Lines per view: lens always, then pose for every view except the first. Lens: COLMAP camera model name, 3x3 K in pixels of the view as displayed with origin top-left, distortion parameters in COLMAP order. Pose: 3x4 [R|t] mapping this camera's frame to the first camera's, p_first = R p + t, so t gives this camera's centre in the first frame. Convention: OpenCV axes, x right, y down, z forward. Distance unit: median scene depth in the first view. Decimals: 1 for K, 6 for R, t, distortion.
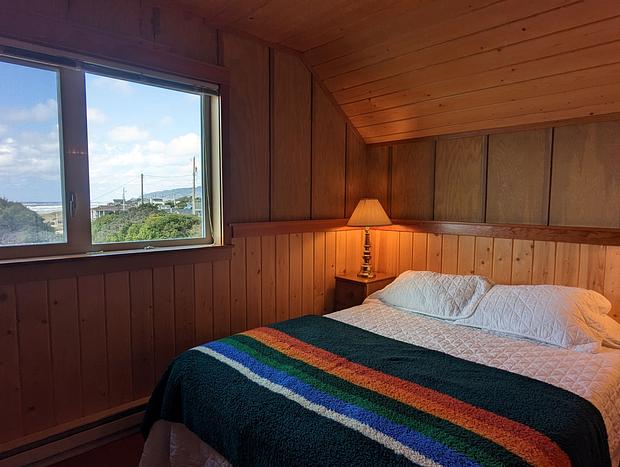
lens RADIAL K [[401.4, 0, 299.6], [0, 401.4, 236.6], [0, 0, 1]] dist [0.003314, -0.001260]
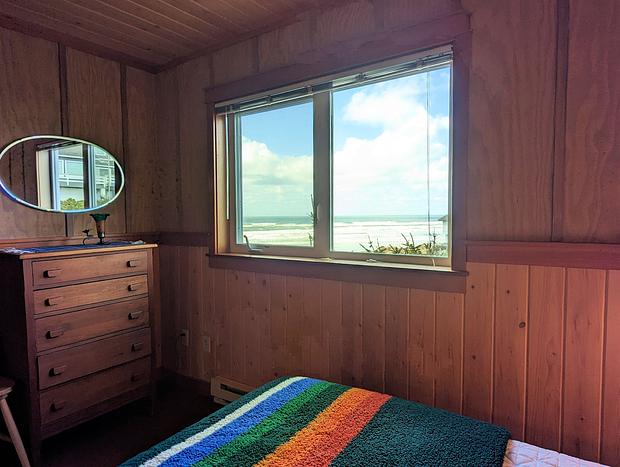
lens RADIAL K [[401.4, 0, 299.6], [0, 401.4, 236.6], [0, 0, 1]] dist [0.003314, -0.001260]
pose [[0.212402, 0.043153, -0.976229, 0.530797], [-0.079515, 0.996475, 0.026747, -0.042739], [0.973942, 0.071944, 0.215084, 0.713500]]
